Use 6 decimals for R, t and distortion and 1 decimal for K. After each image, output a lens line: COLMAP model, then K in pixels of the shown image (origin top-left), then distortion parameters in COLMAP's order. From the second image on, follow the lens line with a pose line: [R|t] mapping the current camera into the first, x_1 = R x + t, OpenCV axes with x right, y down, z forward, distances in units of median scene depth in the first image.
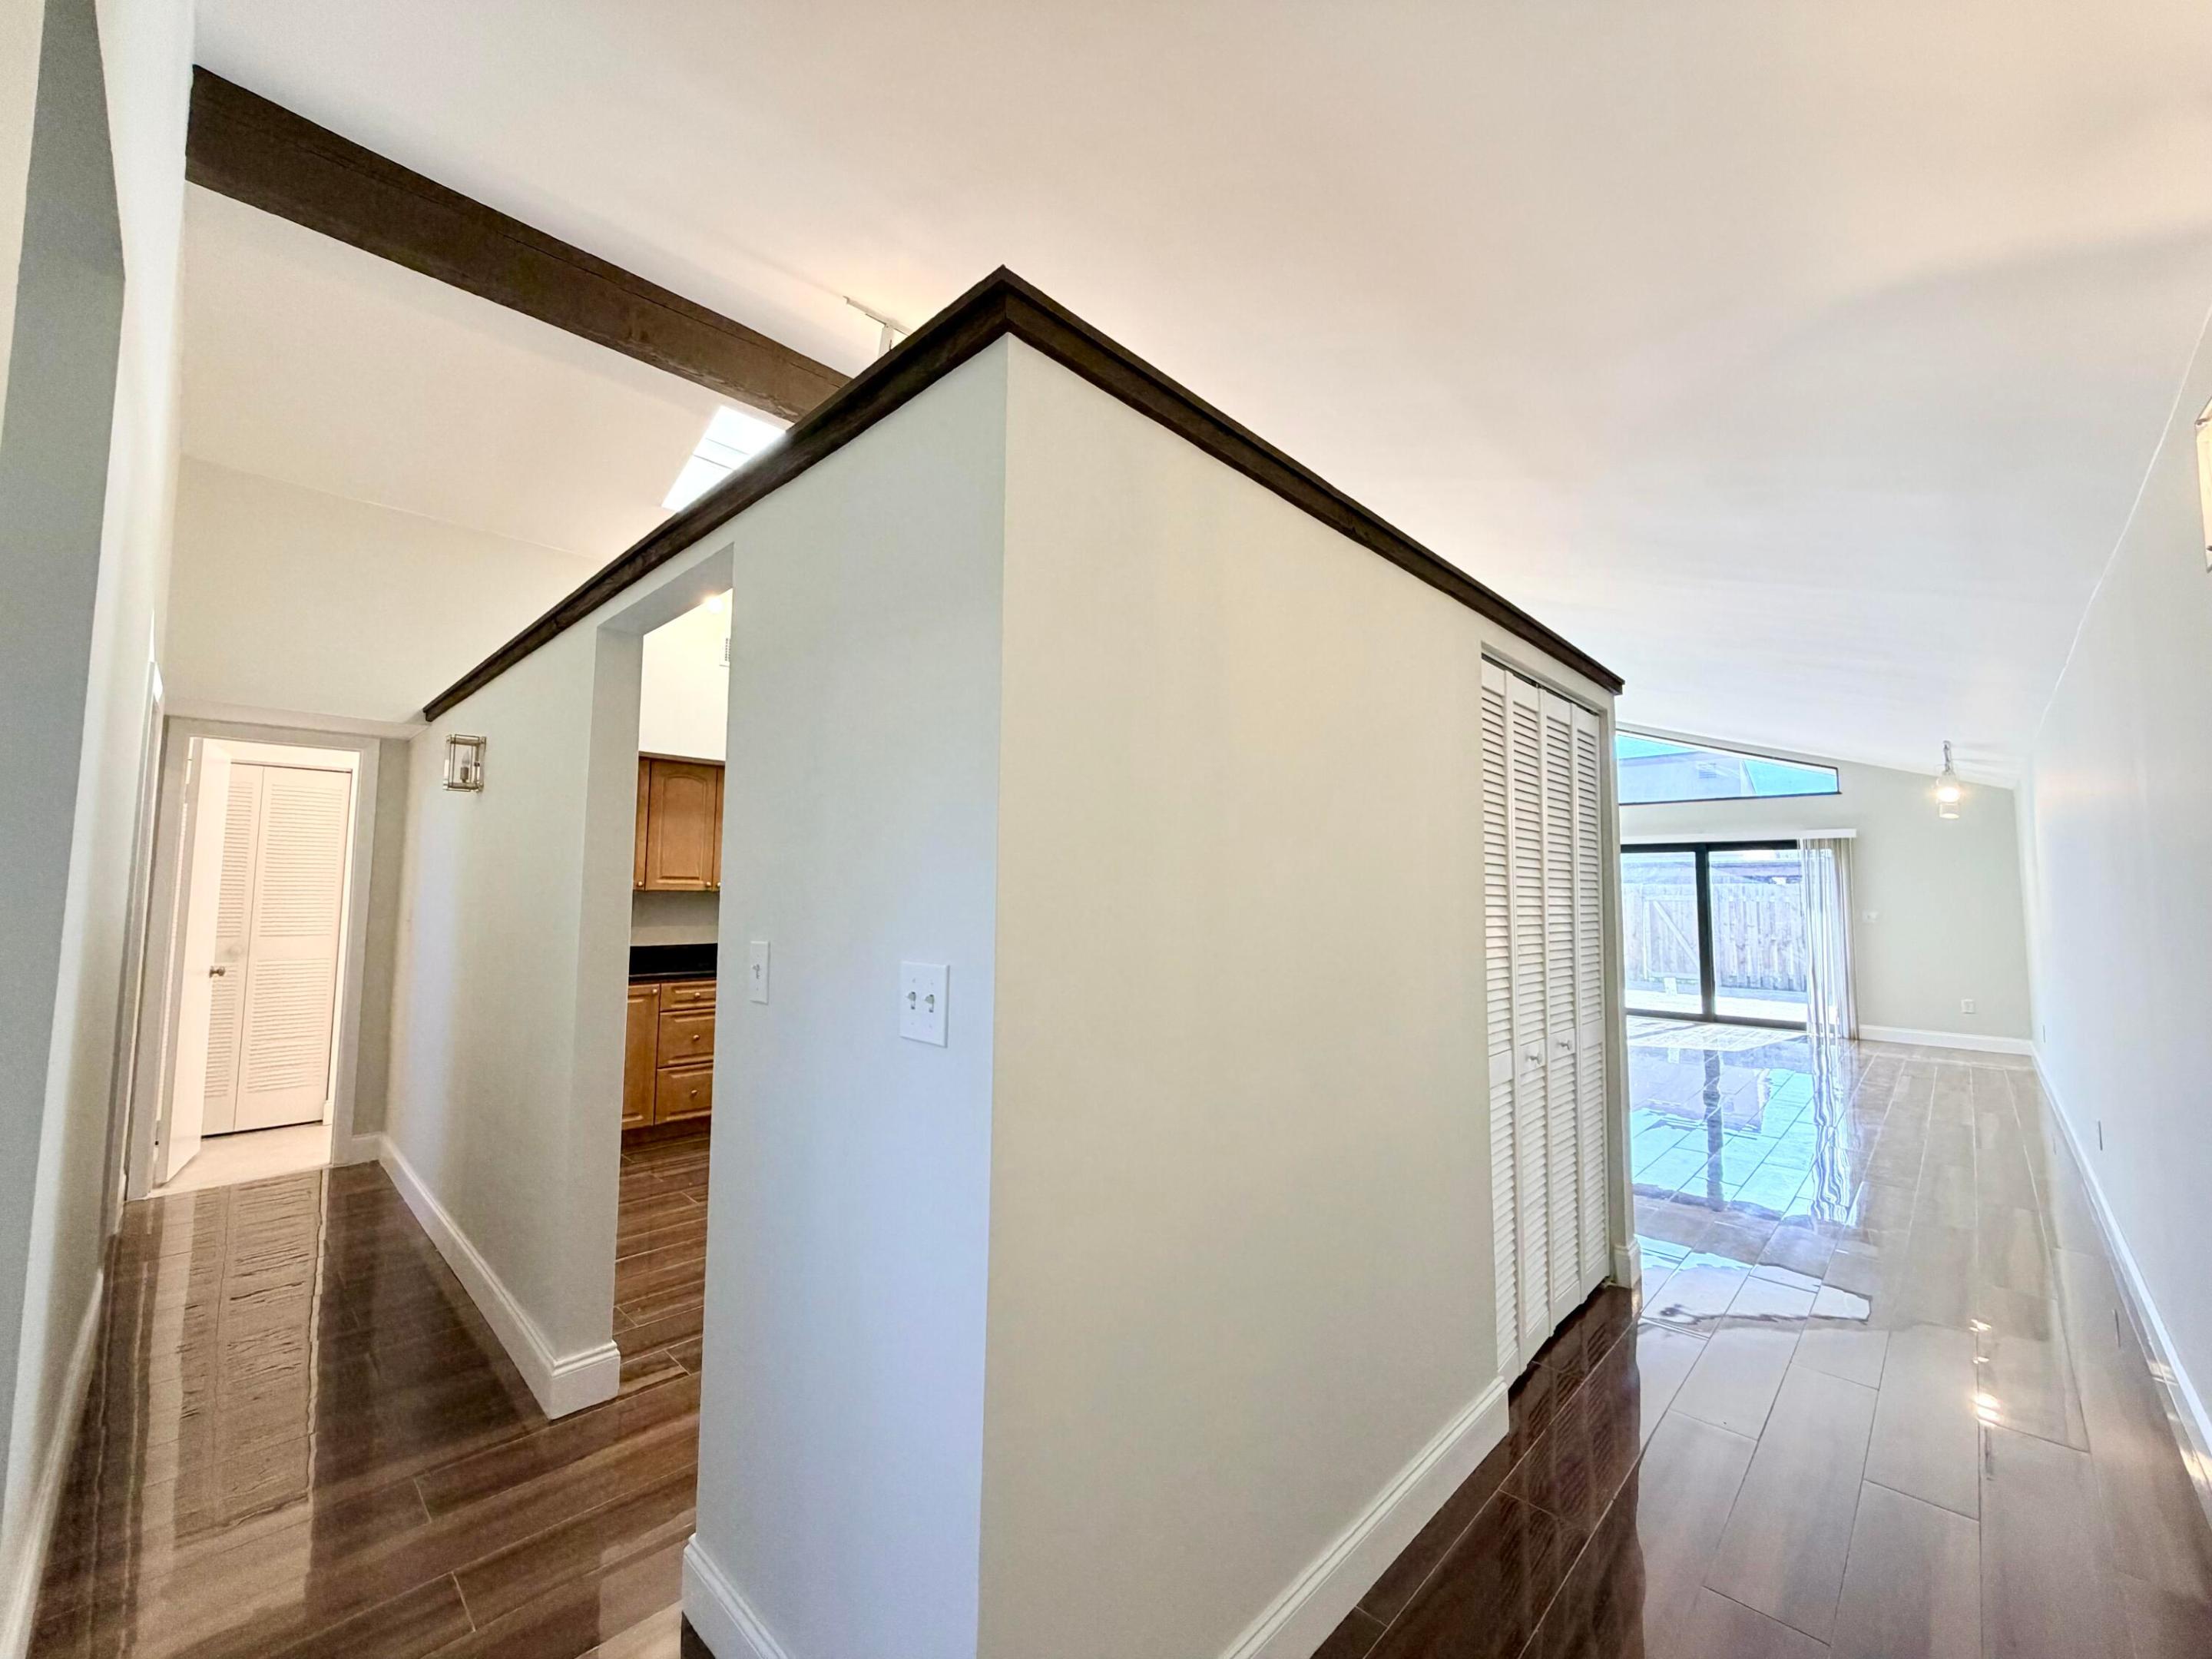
lens RADIAL K [[882.5, 0, 1076.4], [0, 882.5, 817.0], [0, 0, 1]] dist [0.000848, -0.000005]
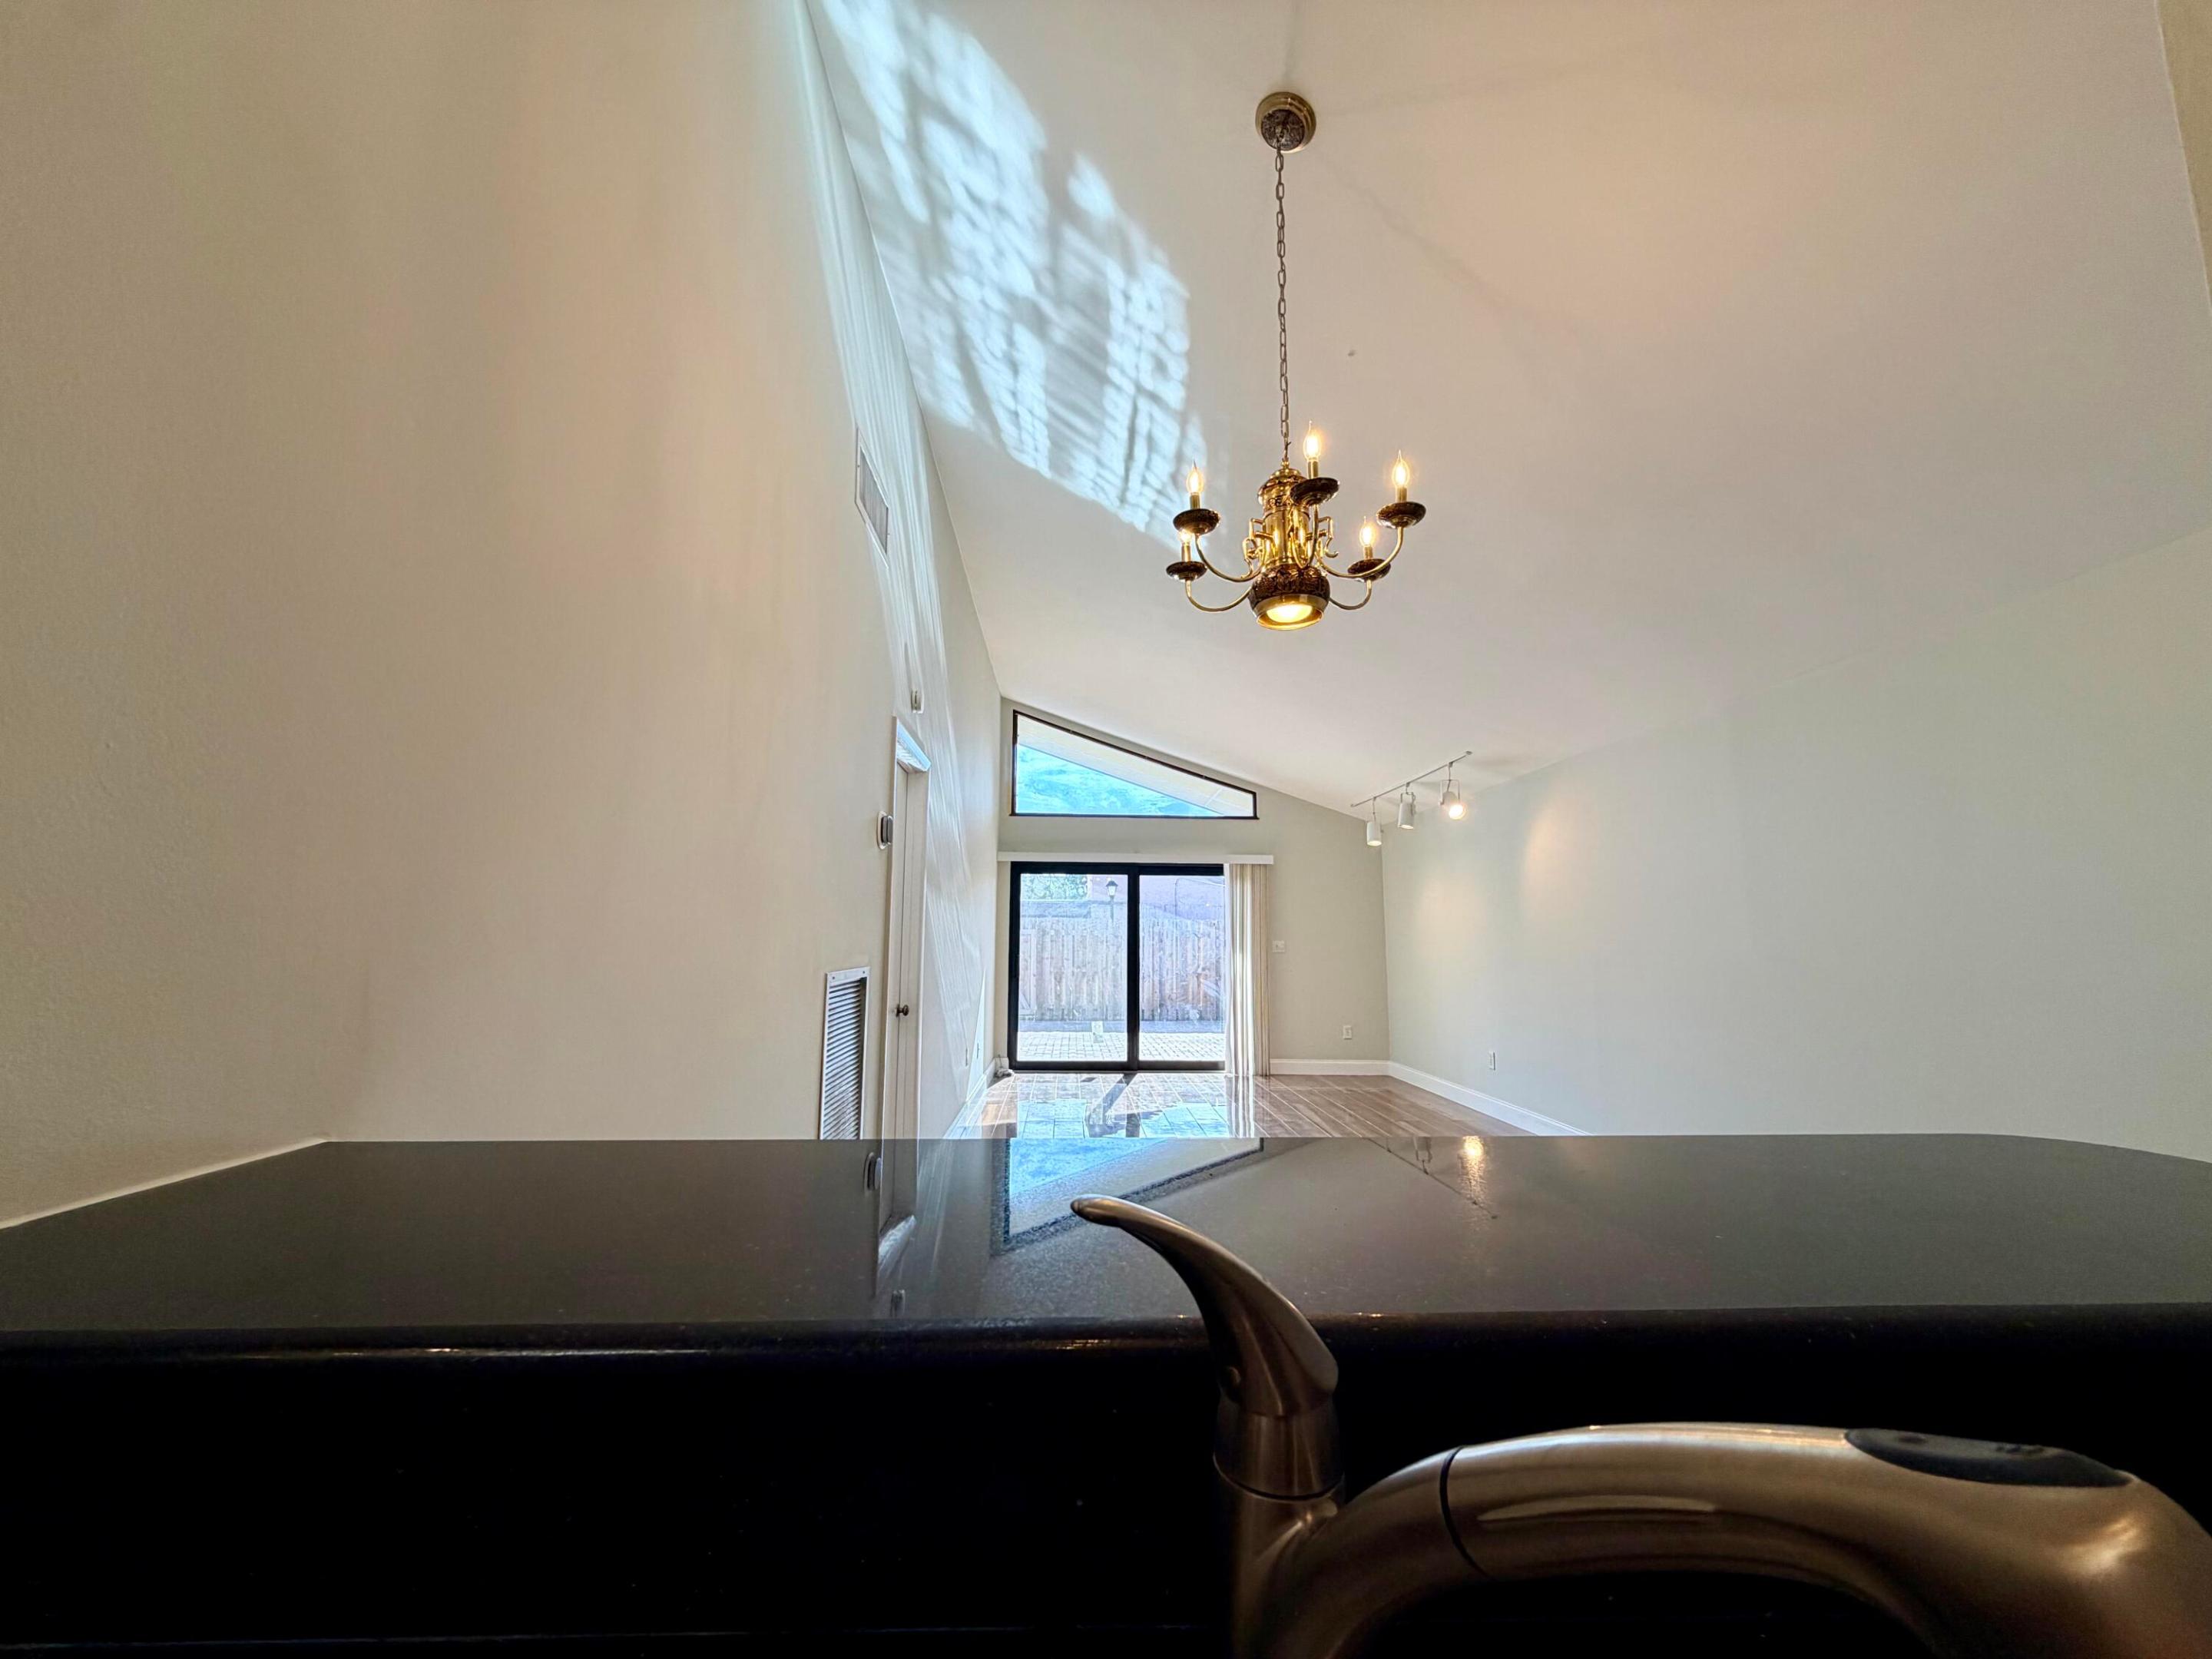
lens RADIAL K [[882.5, 0, 1092.9], [0, 882.5, 813.6], [0, 0, 1]] dist [0.000848, -0.000005]
pose [[0.684669, 0.100407, 0.721905, 0.037805], [-0.065075, 0.994931, -0.076663, 0.050877], [-0.725943, 0.005511, 0.687733, 0.435810]]
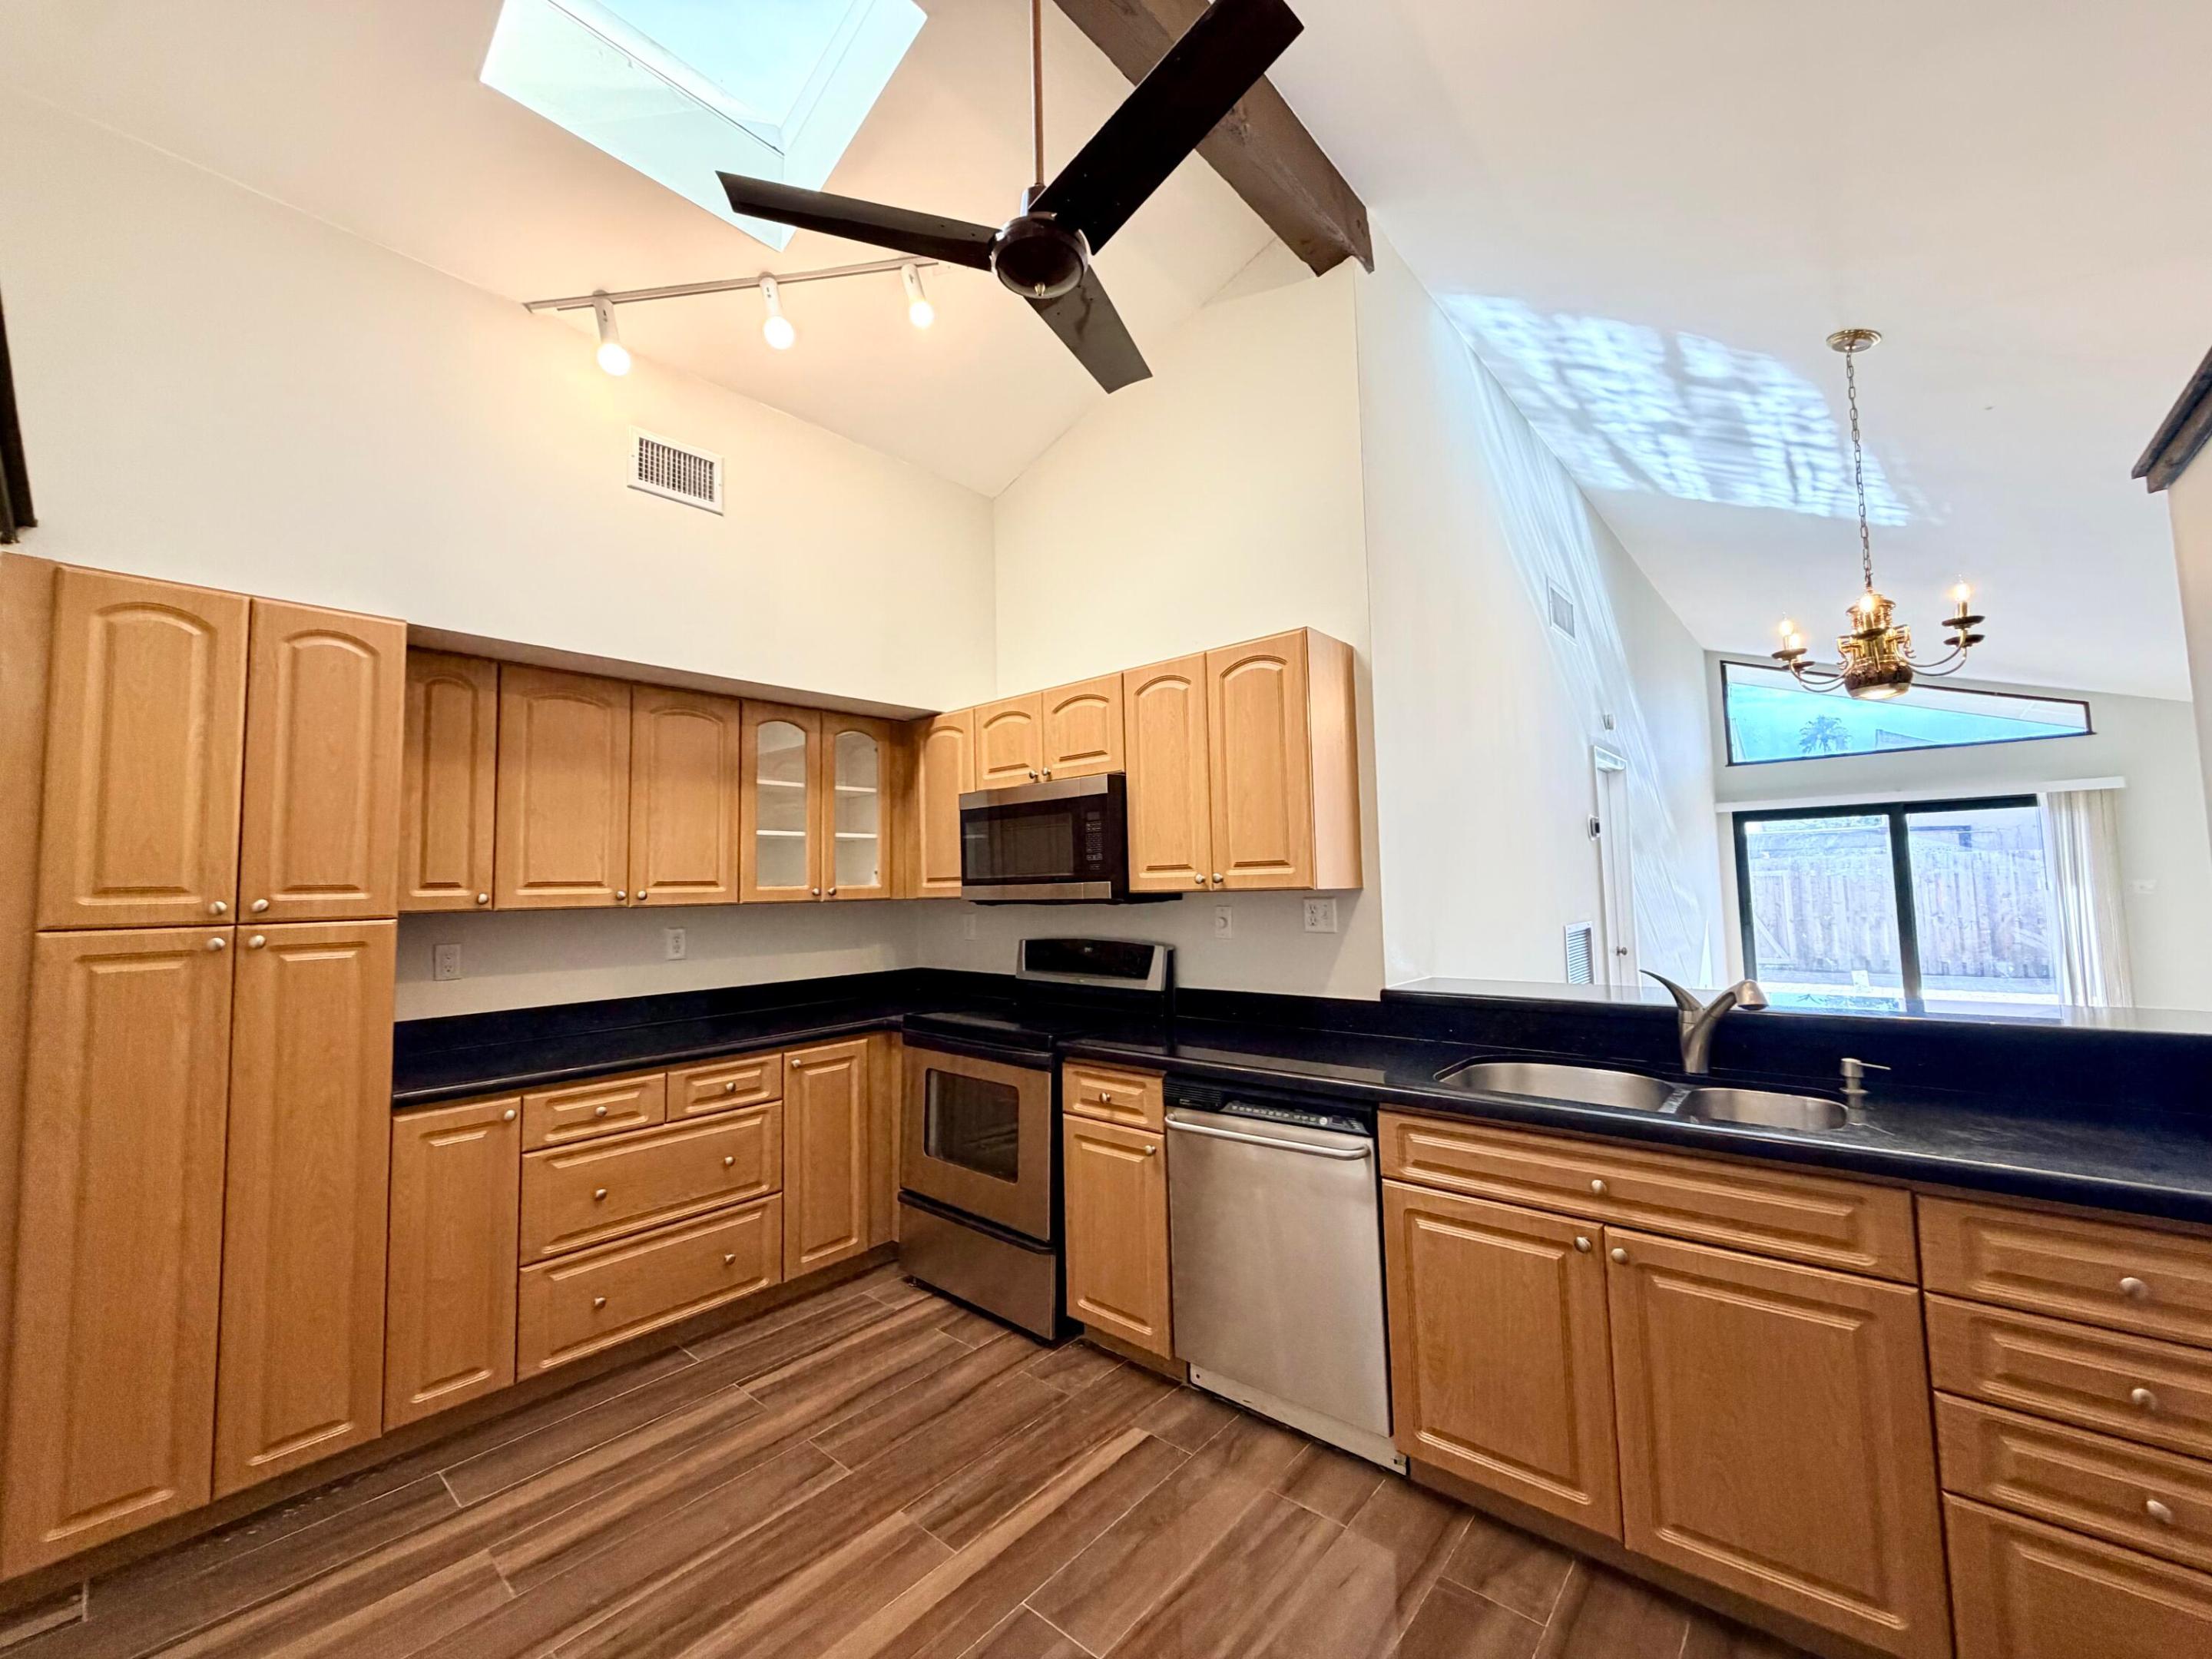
lens RADIAL K [[882.5, 0, 1087.4], [0, 882.5, 818.2], [0, 0, 1]] dist [0.000848, -0.000005]
pose [[0.997557, -0.027824, 0.064076, -0.091113], [0.027558, 0.999608, 0.005033, 0.019222], [-0.064191, -0.003255, 0.997932, 0.243891]]
